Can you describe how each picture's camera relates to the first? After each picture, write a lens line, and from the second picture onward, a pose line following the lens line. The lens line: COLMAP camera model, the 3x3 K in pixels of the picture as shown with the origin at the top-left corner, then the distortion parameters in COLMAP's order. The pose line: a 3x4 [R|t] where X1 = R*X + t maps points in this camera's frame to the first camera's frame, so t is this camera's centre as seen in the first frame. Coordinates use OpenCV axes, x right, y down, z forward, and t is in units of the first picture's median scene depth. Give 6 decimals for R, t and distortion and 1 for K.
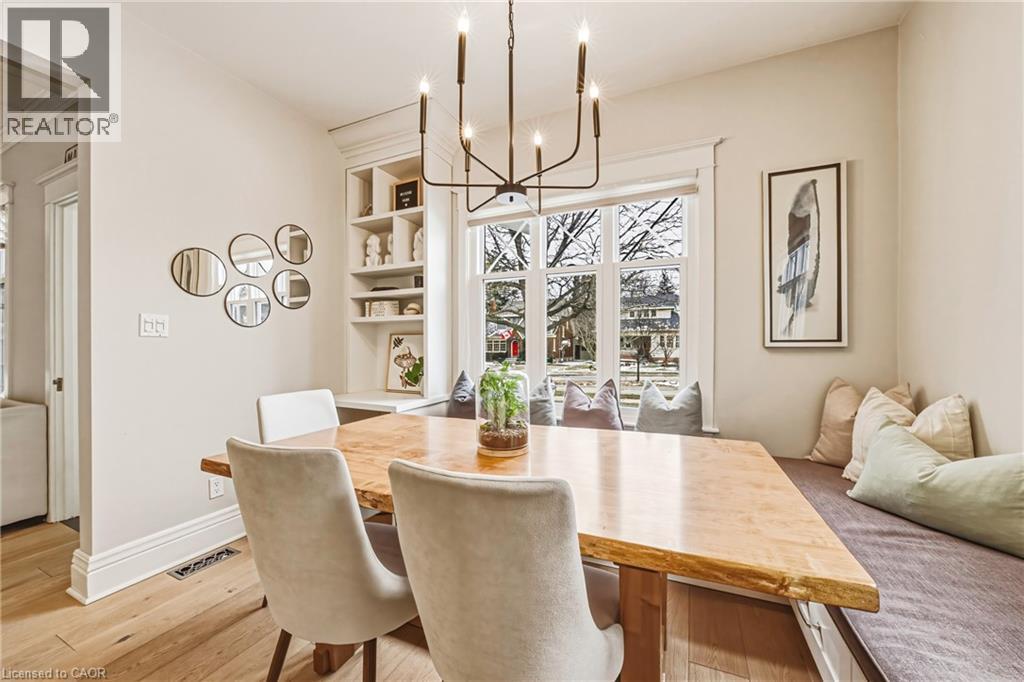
lens RADIAL K [[375.0, 0, 527.0], [0, 375.0, 345.0], [0, 0, 1]] dist [-0.013941, 0.000536]
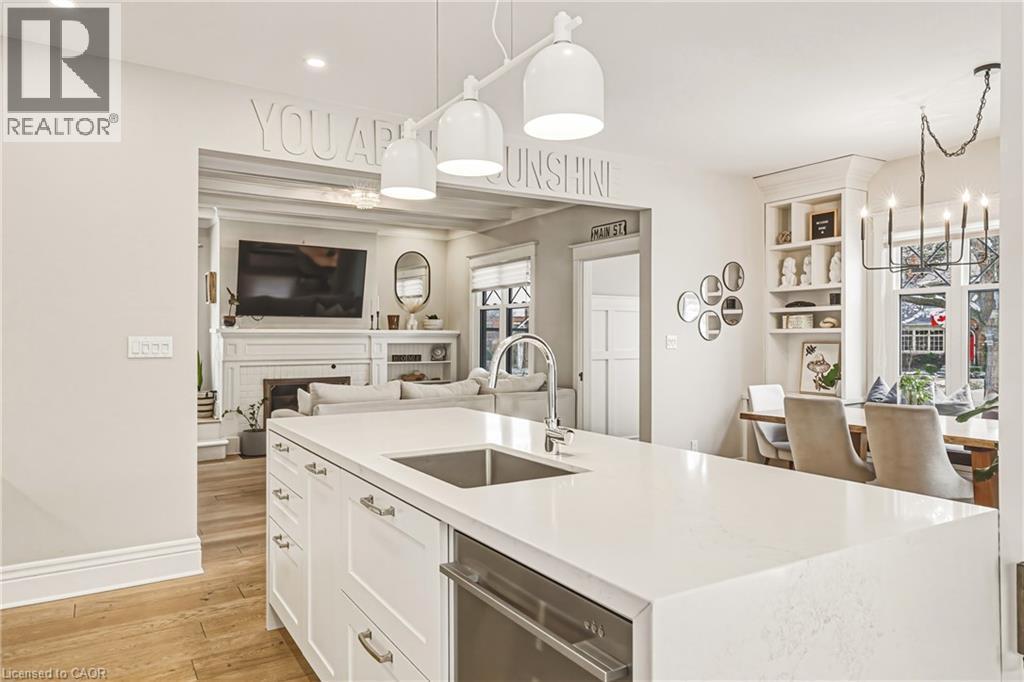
lens RADIAL K [[676.3, 0, 513.9], [0, 676.3, 338.6], [0, 0, 1]] dist [0.045315, -0.000539]
pose [[0.814532, 0.001459, -0.580116, 0.130137], [0.000942, 0.999992, 0.003838, -0.054990], [0.580117, -0.003673, 0.814525, -1.305295]]
